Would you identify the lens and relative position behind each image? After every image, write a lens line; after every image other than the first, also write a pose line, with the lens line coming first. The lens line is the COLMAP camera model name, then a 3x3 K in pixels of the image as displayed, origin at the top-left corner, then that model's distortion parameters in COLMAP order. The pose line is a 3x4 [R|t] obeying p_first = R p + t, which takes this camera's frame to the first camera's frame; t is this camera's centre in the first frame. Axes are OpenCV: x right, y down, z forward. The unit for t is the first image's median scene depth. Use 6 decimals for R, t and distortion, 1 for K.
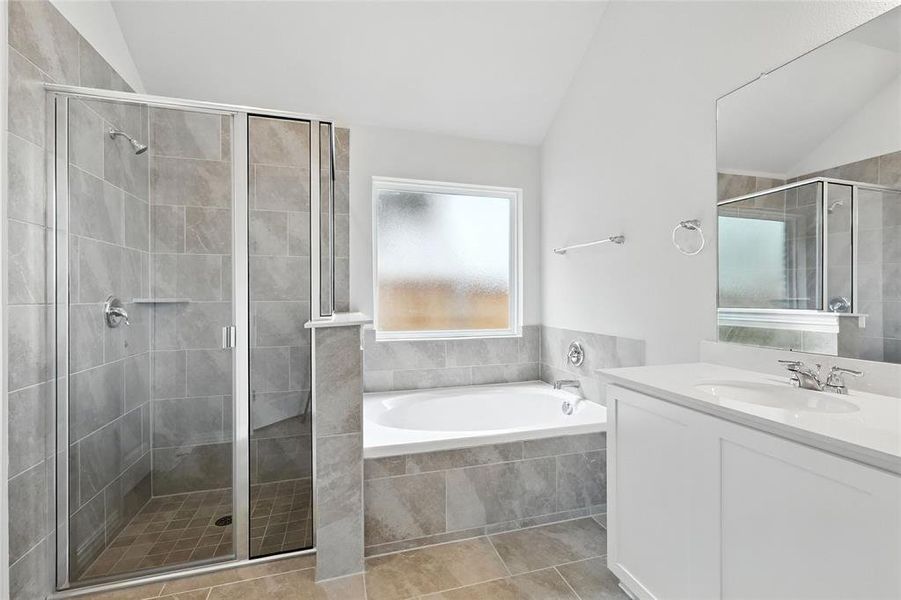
lens RADIAL K [[397.3, 0, 449.8], [0, 397.3, 297.6], [0, 0, 1]] dist [-0.000569, 0.000524]
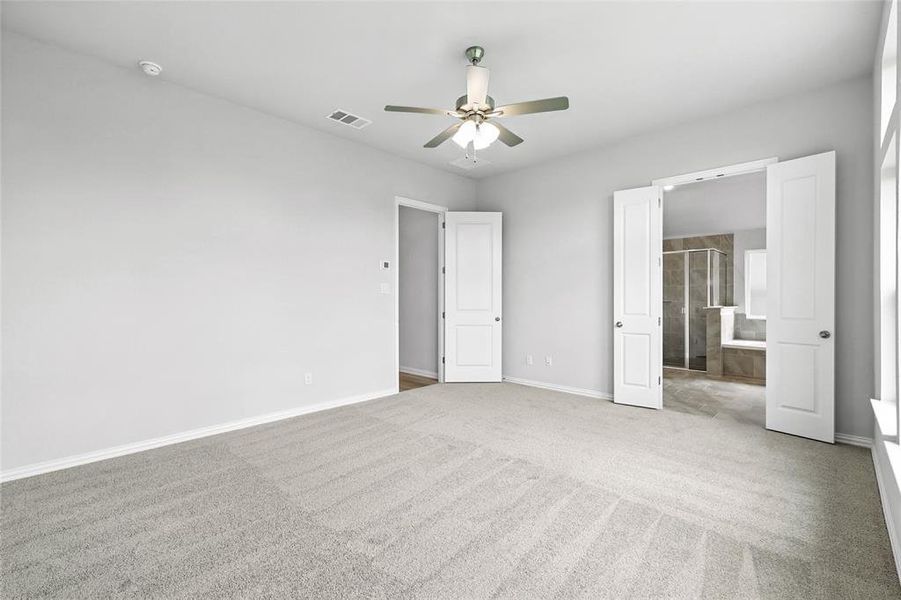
lens RADIAL K [[397.3, 0, 448.6], [0, 397.3, 297.4], [0, 0, 1]] dist [-0.000569, 0.000524]
pose [[0.492324, 0.000347, -0.870412, 1.463705], [-0.004209, 0.999989, -0.001982, -0.008627], [0.870402, 0.004639, 0.492321, -2.516888]]
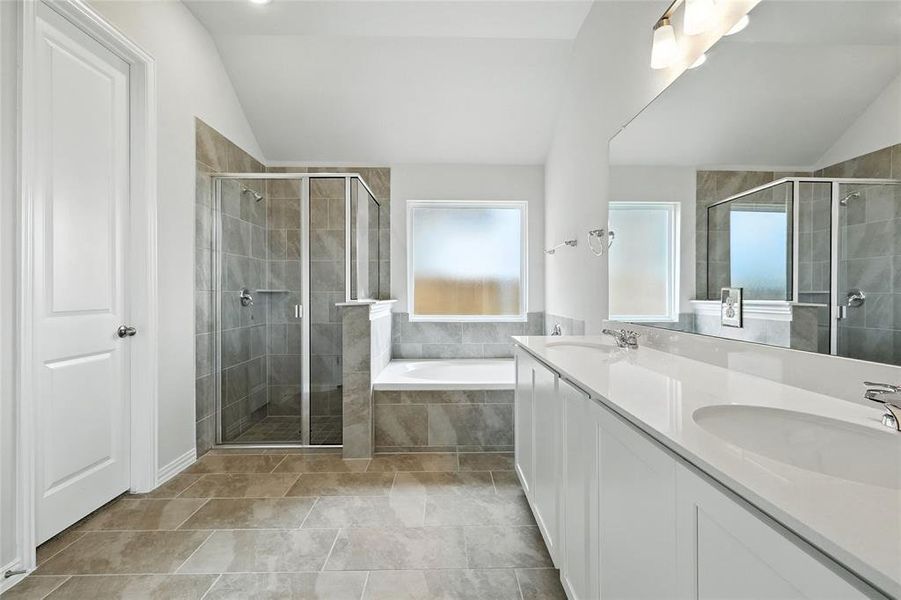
lens RADIAL K [[397.3, 0, 445.8], [0, 397.3, 294.6], [0, 0, 1]] dist [-0.000569, 0.000524]
pose [[0.962653, 0.003226, -0.270719, 0.436728], [-0.002549, 0.999993, 0.002851, 0.019543], [0.270726, -0.002055, 0.962654, -0.397367]]
